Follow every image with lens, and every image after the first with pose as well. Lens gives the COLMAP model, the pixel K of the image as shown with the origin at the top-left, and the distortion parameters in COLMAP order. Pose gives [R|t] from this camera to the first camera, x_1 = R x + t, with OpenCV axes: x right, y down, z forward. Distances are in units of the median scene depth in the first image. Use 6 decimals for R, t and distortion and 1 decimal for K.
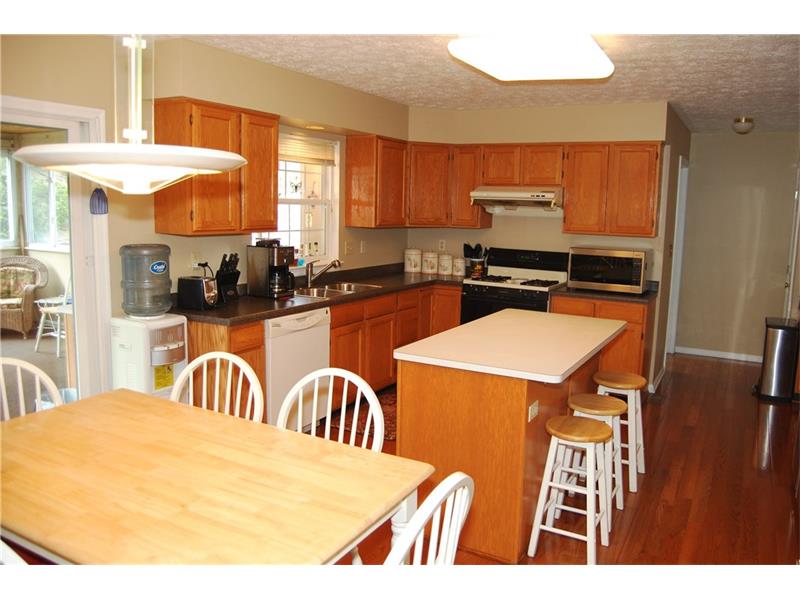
lens RADIAL K [[632.3, 0, 417.9], [0, 632.3, 297.1], [0, 0, 1]] dist [-0.064716, -0.000835]
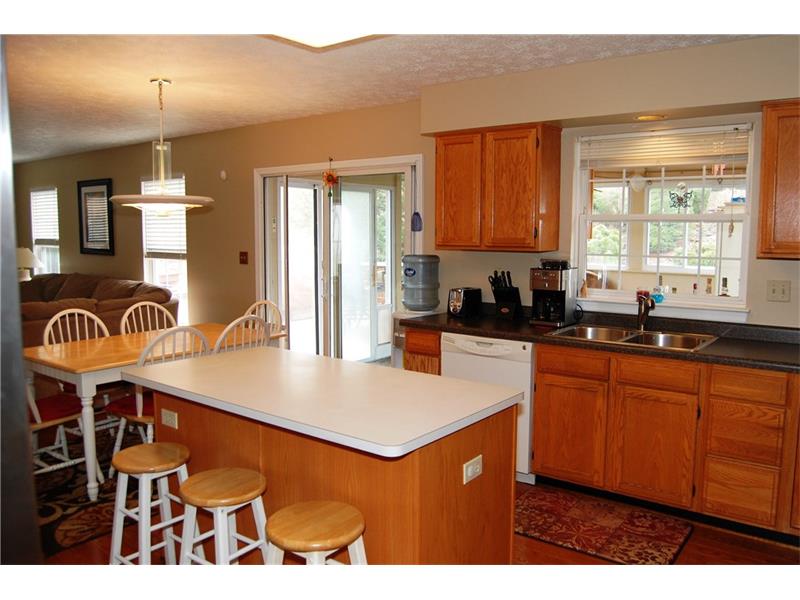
lens RADIAL K [[667.2, 0, 400.2], [0, 667.2, 281.2], [0, 0, 1]] dist [0.000623, -0.000259]
pose [[-0.174931, 0.055975, -0.982988, 0.627647], [-0.144786, 0.986066, 0.081916, -0.093697], [0.973877, 0.156653, -0.164390, 0.820484]]
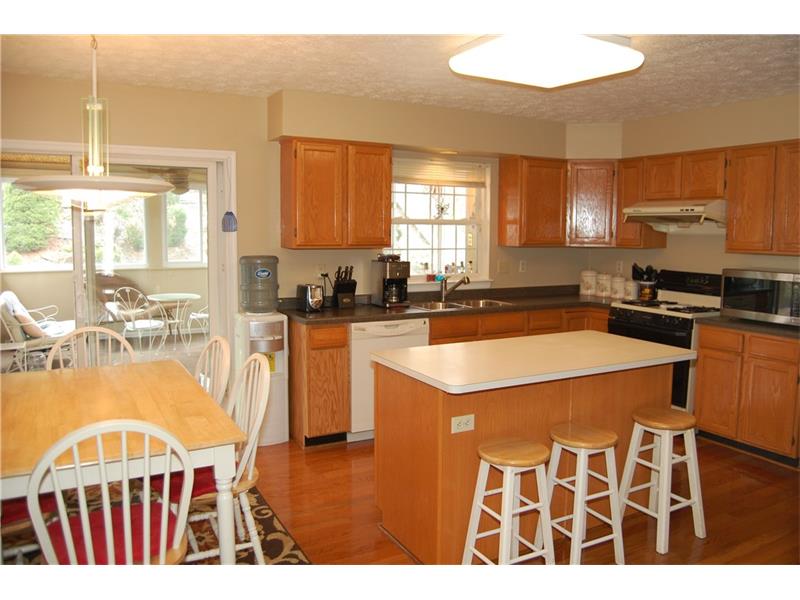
lens RADIAL K [[632.3, 0, 417.9], [0, 632.3, 297.1], [0, 0, 1]] dist [-0.064716, -0.000835]
pose [[0.847483, 0.037523, -0.529494, 0.347436], [-0.063098, 0.997547, -0.030301, 0.011478], [0.527058, 0.059090, 0.847772, 0.070259]]
